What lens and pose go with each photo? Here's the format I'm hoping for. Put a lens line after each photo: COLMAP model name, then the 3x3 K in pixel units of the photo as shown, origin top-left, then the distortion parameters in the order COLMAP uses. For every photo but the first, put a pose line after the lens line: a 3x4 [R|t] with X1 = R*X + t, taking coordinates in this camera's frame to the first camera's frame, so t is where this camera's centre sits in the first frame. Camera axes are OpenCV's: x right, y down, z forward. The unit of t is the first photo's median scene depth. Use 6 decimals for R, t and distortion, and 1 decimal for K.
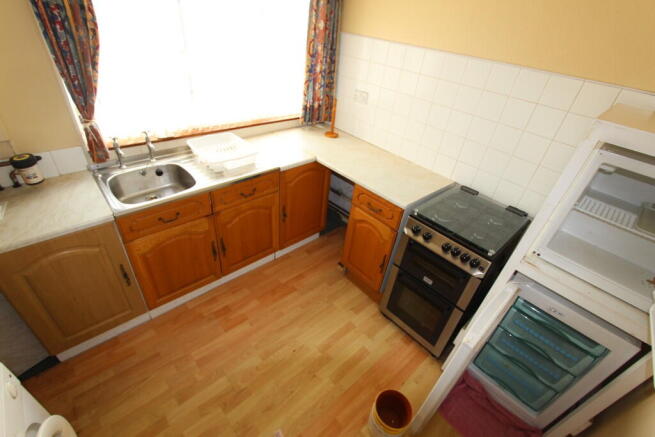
lens RADIAL K [[307.4, 0, 327.5], [0, 307.4, 218.5], [0, 0, 1]] dist [-0.017230, 0.000490]
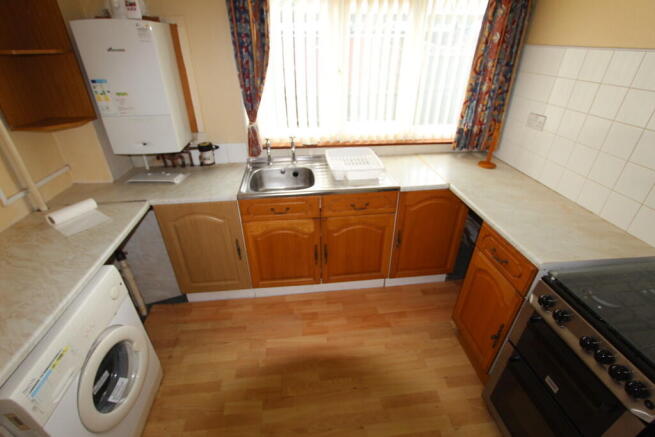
lens RADIAL K [[307.4, 0, 327.5], [0, 307.4, 218.5], [0, 0, 1]] dist [-0.017230, 0.000490]
pose [[0.805273, 0.209487, -0.554663, 0.198036], [-0.268695, 0.962862, -0.026441, 0.007292], [0.528525, 0.170328, 0.831655, 0.137132]]
